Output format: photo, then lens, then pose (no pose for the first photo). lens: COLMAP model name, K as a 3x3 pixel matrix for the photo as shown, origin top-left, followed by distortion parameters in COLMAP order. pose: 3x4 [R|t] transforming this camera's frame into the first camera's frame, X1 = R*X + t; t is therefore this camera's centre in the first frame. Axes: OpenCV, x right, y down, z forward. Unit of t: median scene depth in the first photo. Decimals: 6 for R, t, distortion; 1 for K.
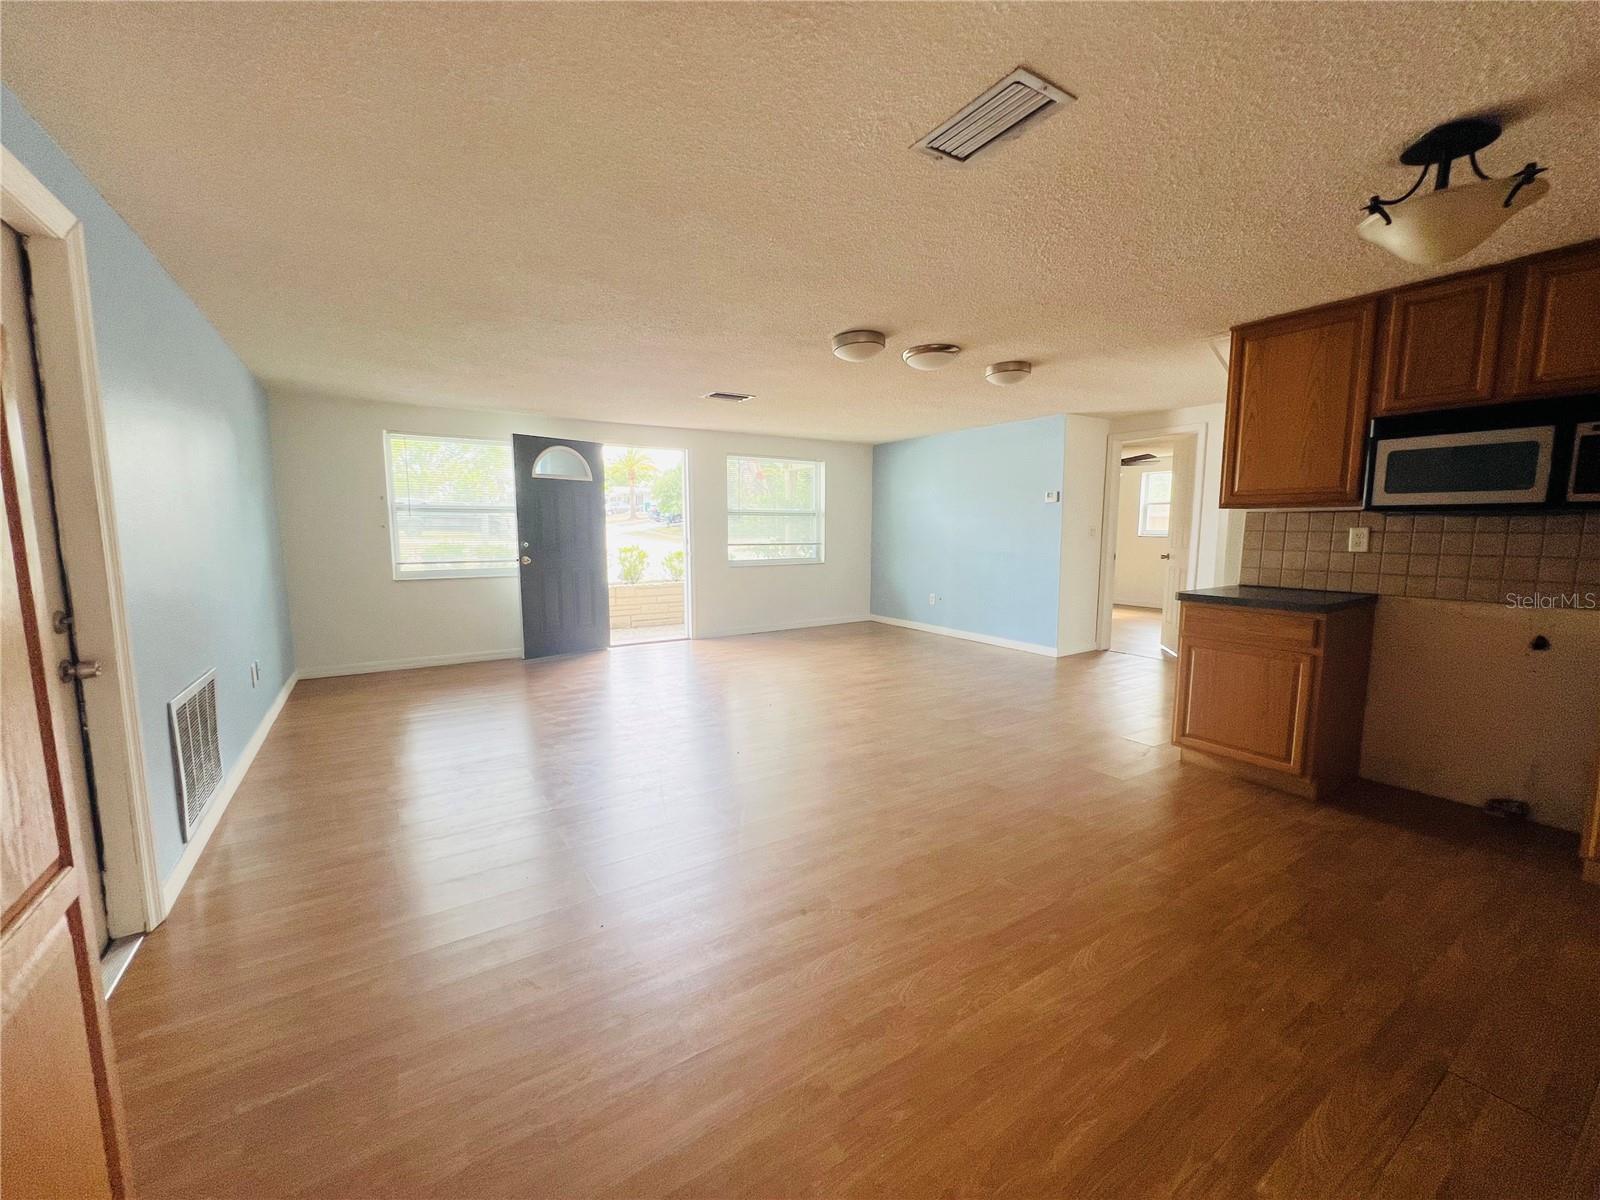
lens RADIAL K [[639.8, 0, 805.3], [0, 639.8, 603.5], [0, 0, 1]] dist [0.001346, -0.000721]
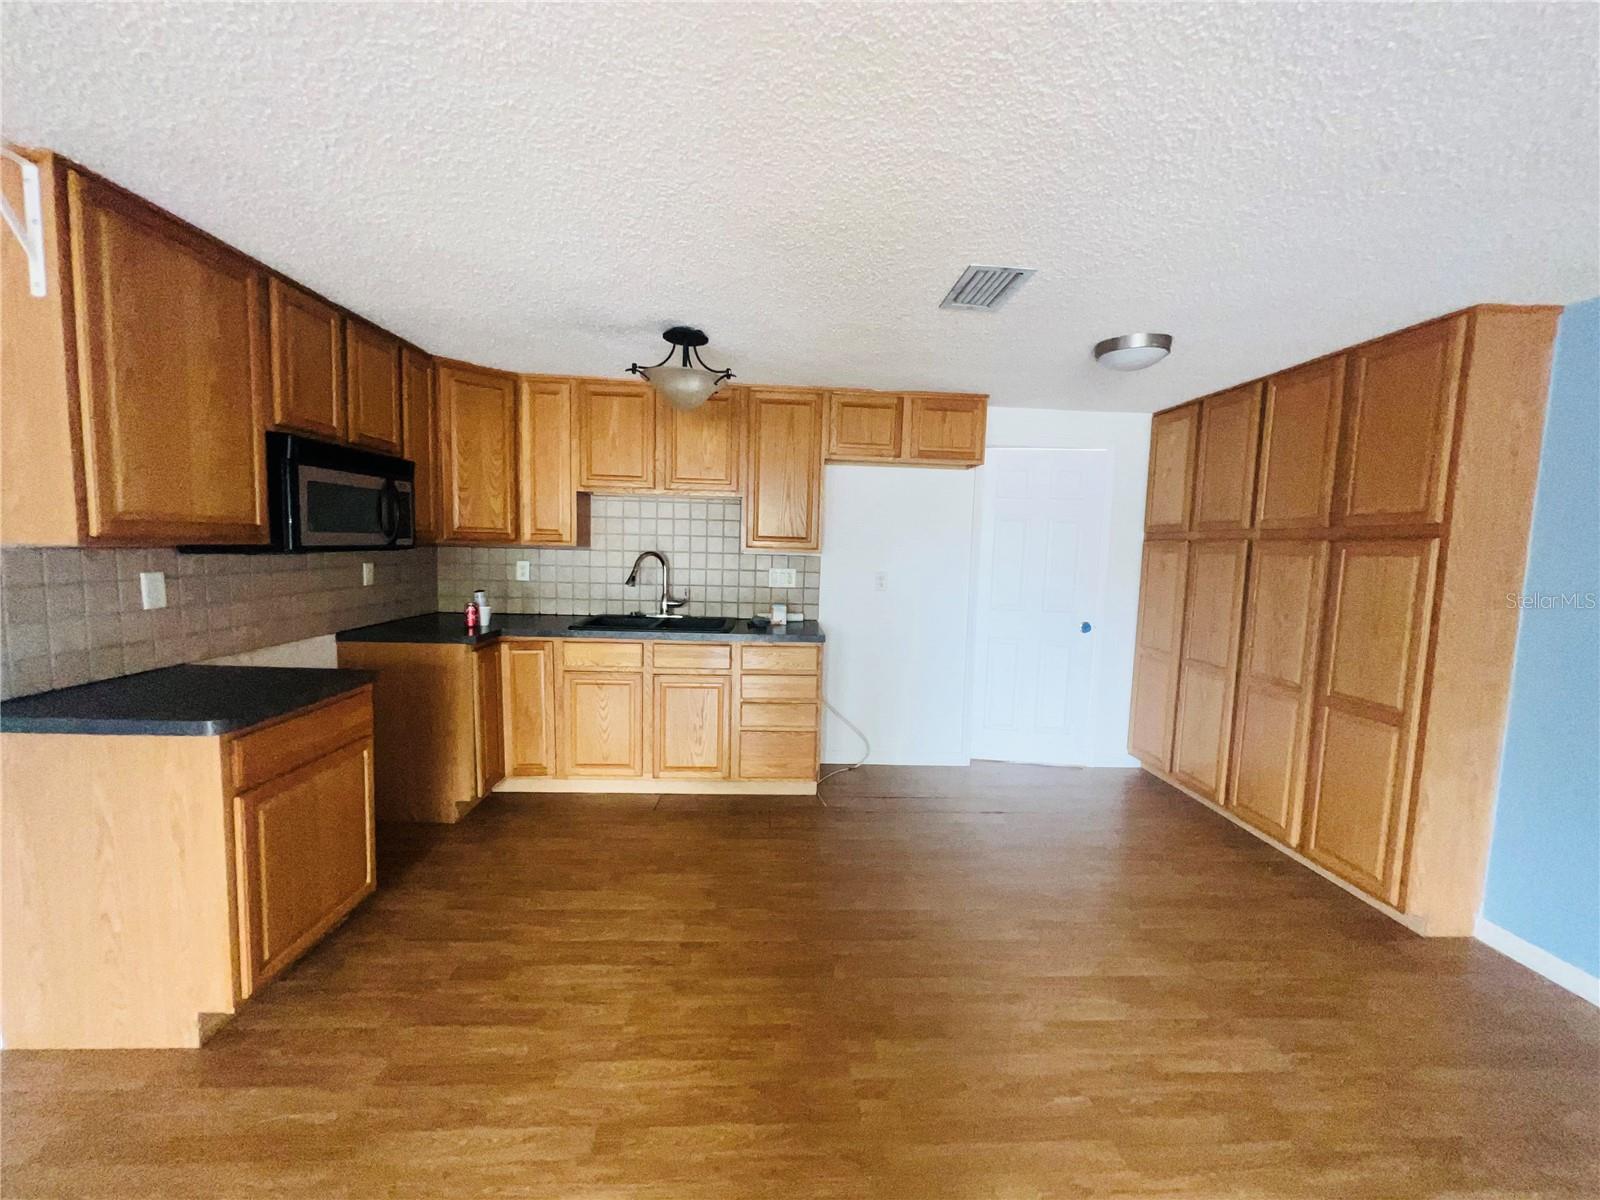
lens RADIAL K [[639.8, 0, 804.9], [0, 639.8, 603.0], [0, 0, 1]] dist [0.001346, -0.000721]
pose [[-0.862287, -0.073202, 0.501102, -0.049551], [0.031277, 0.979911, 0.196967, -0.185434], [-0.505454, 0.185515, -0.842675, 1.152135]]
